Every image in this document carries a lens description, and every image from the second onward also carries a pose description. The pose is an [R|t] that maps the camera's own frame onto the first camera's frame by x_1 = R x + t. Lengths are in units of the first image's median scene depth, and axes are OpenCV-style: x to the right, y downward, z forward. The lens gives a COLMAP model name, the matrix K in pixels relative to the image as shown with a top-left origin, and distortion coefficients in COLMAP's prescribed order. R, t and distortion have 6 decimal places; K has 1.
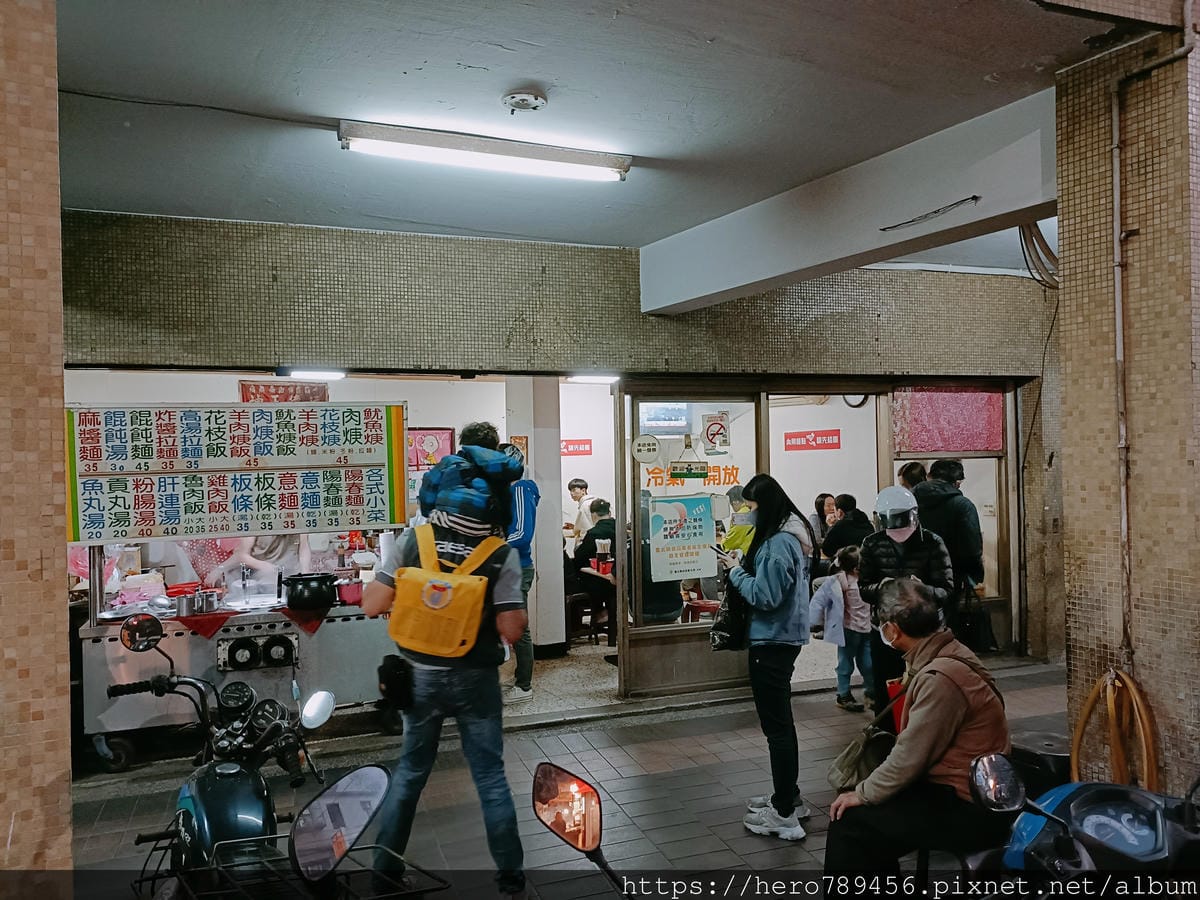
lens RADIAL K [[936.3, 0, 608.4], [0, 936.3, 454.7], [0, 0, 1]] dist [0.068834, -0.054987]
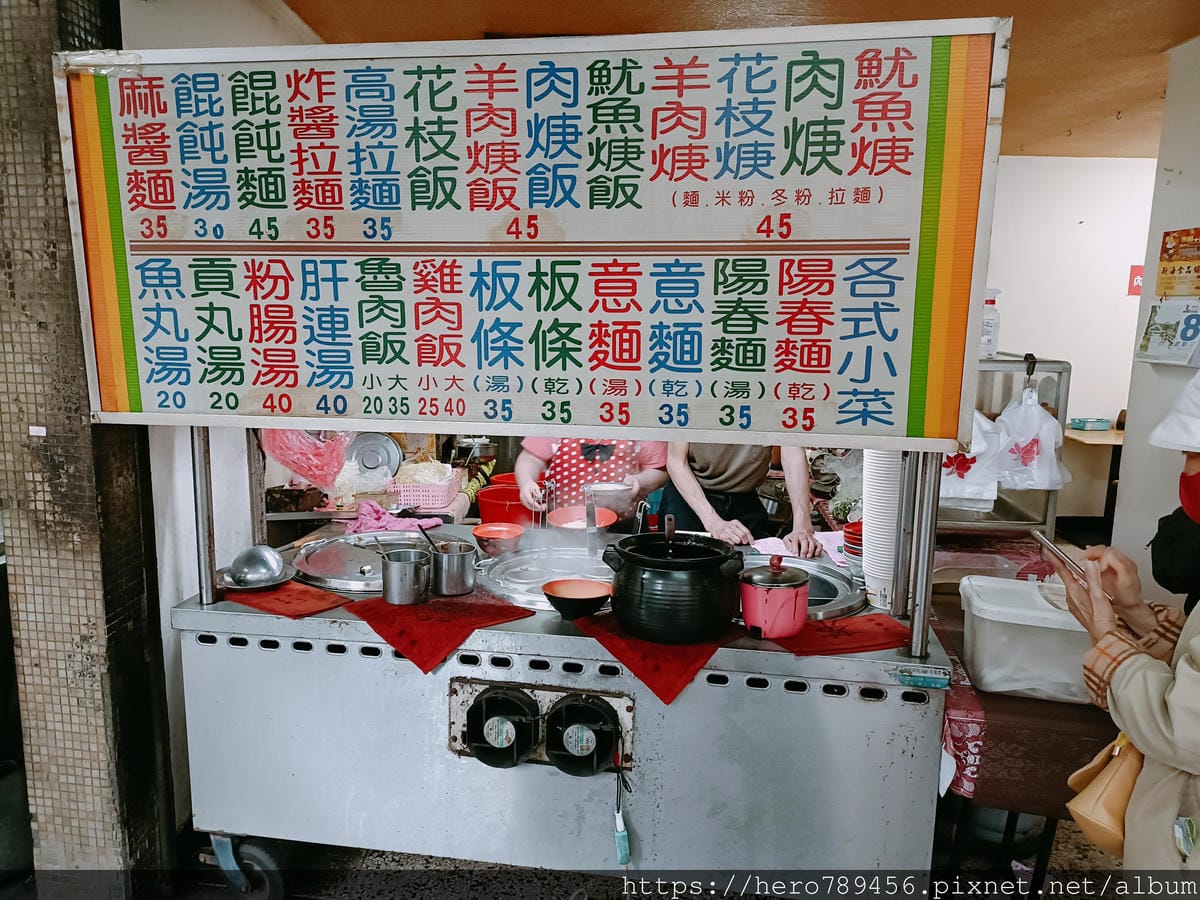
lens RADIAL K [[936.3, 0, 604.8], [0, 936.3, 456.9], [0, 0, 1]] dist [0.068834, -0.054987]
pose [[0.872068, 0.121847, -0.473973, -0.177905], [-0.034016, 0.981258, 0.189672, 0.024683], [0.488201, -0.149285, 0.859868, 0.708551]]
